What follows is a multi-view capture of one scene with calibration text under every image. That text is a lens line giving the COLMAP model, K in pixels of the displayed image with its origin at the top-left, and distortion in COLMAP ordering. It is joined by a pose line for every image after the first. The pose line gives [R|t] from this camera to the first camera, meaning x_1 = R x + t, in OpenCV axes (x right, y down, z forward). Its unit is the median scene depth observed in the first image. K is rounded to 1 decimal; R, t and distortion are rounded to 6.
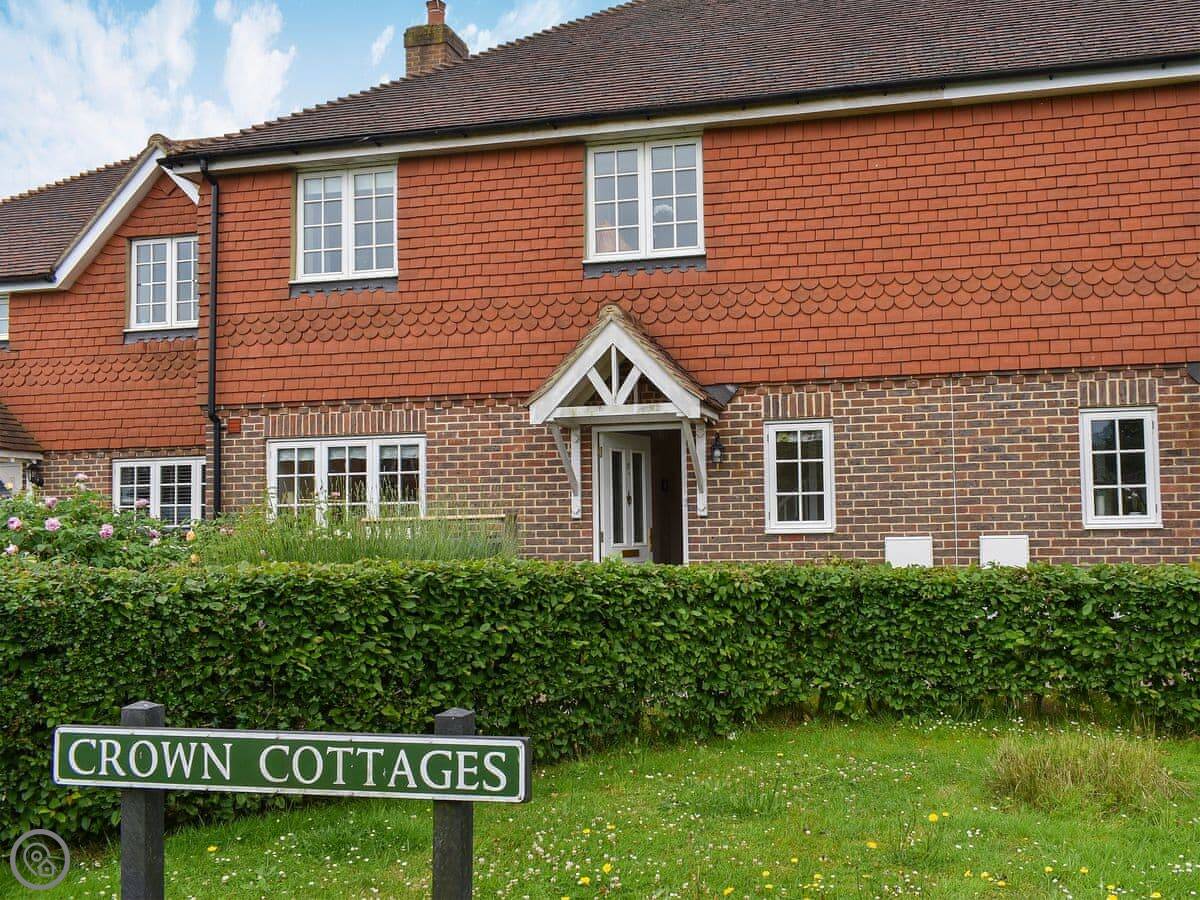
lens RADIAL K [[963.7, 0, 602.0], [0, 963.7, 428.2], [0, 0, 1]] dist [0.044127, -0.000610]
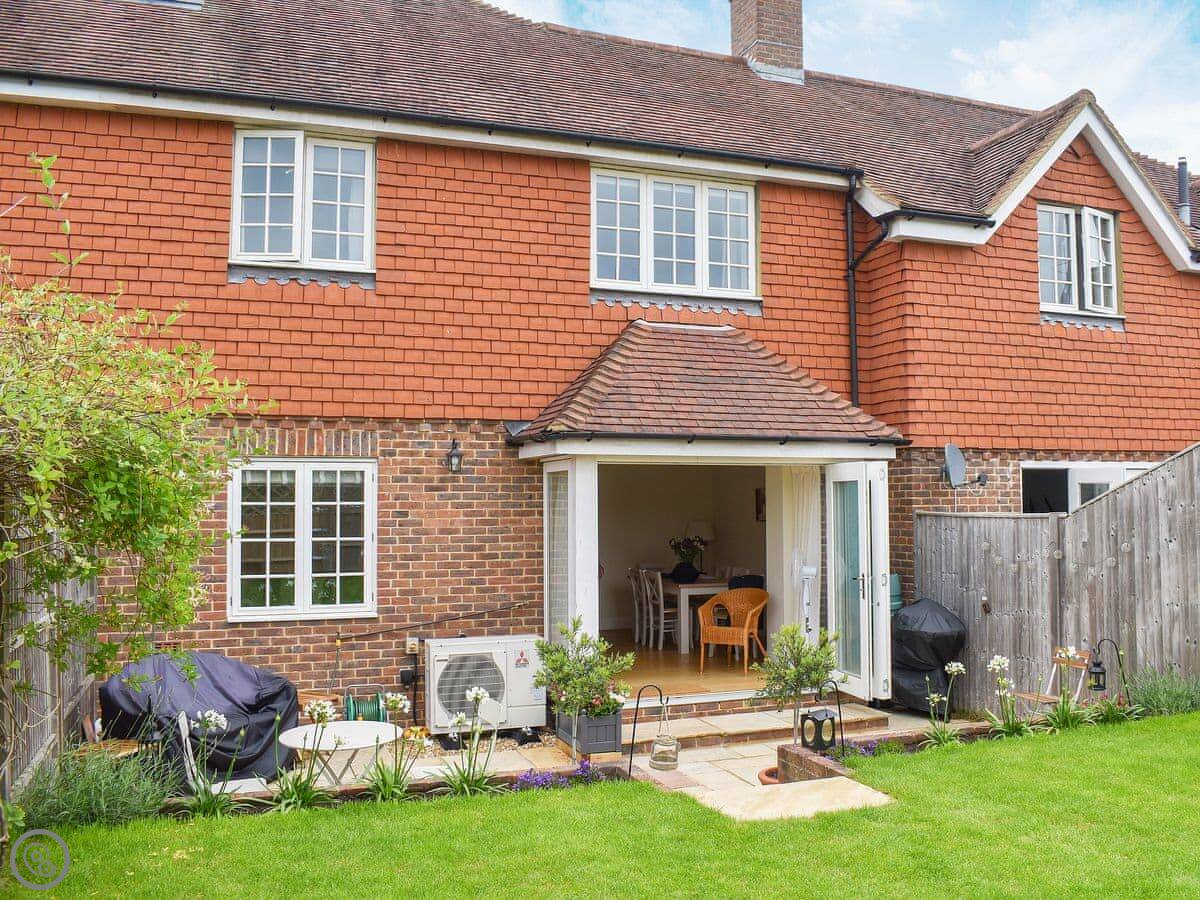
lens RADIAL K [[1083.2, 0, 563.5], [0, 1083.2, 445.3], [0, 0, 1]] dist [-0.080153, 0.000880]
pose [[0.850678, 0.056281, 0.522666, -0.576915], [-0.043806, 0.998384, -0.036208, 0.022869], [-0.523859, 0.007905, 0.851769, 0.109552]]
